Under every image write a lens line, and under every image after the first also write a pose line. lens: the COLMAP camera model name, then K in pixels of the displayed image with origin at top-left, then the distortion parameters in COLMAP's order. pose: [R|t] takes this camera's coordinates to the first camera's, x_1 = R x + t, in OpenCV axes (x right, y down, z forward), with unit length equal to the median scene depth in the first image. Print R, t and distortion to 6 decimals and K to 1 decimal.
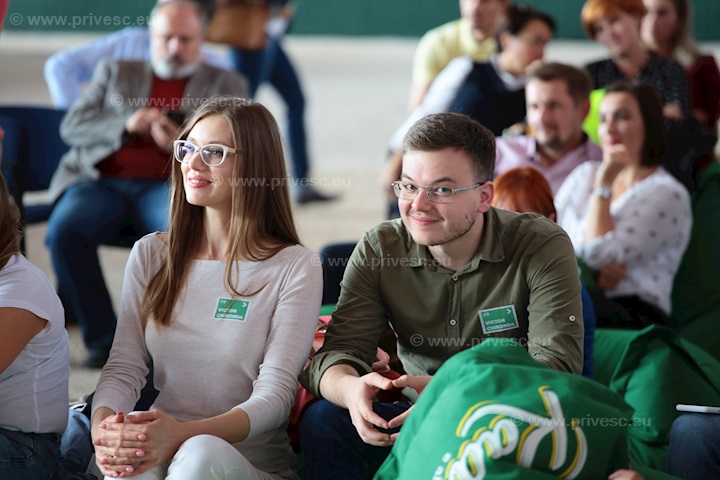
lens RADIAL K [[4144.2, 0, 359.6], [0, 4144.2, 240.2], [0, 0, 1]] dist [2.784955, 0.000000]
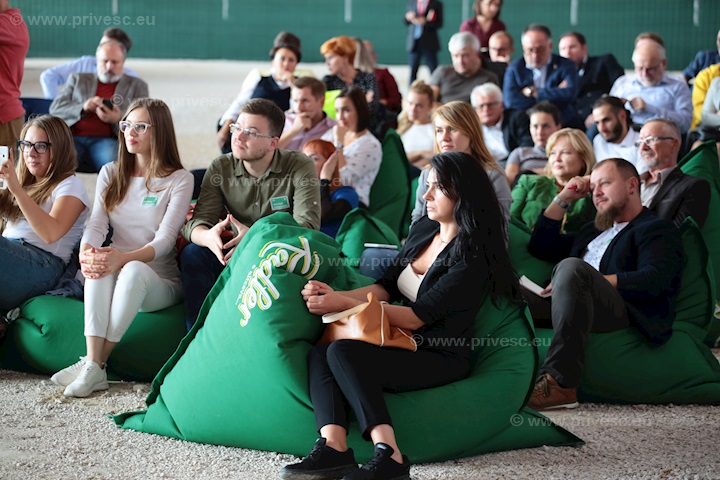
lens RADIAL K [[2284.0, 0, 361.0], [0, 2284.0, 237.2], [0, 0, 1]] dist [0.905218, 0.000000]
pose [[0.997772, -0.006237, 0.066431, -0.001199], [0.004356, 0.999587, 0.028423, 0.003919], [-0.066581, -0.028070, 0.997386, -0.116390]]
